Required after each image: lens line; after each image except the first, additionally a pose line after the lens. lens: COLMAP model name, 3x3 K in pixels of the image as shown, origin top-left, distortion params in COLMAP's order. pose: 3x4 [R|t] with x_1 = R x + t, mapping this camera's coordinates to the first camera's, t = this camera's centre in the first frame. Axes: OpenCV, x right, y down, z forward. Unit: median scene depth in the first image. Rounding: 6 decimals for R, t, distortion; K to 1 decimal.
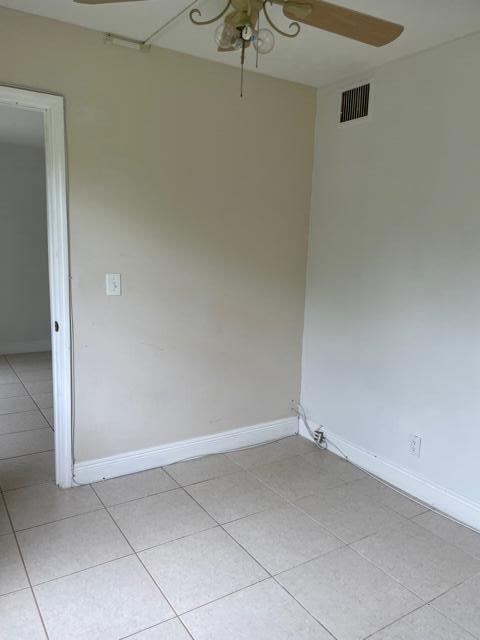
lens RADIAL K [[492.6, 0, 240.0], [0, 492.6, 320.0], [0, 0, 1]] dist [0.037204, -0.003387]
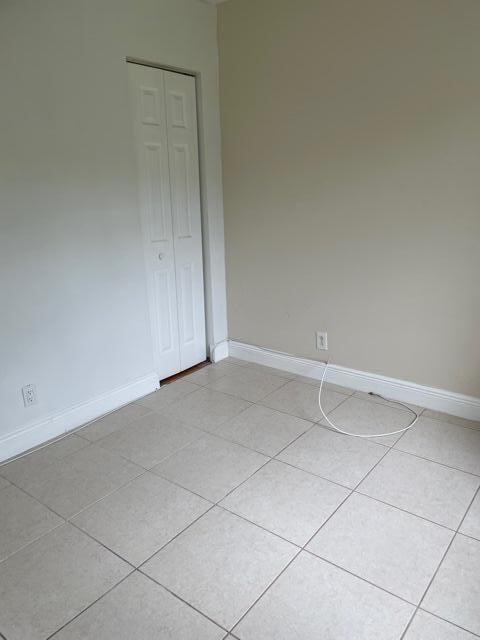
lens RADIAL K [[492.6, 0, 240.0], [0, 492.6, 320.0], [0, 0, 1]] dist [0.037204, -0.003387]
pose [[-0.327072, -0.286484, 0.900528, -0.710747], [0.167358, 0.920317, 0.353564, -0.172490], [-0.930062, 0.266352, -0.253065, 1.039150]]
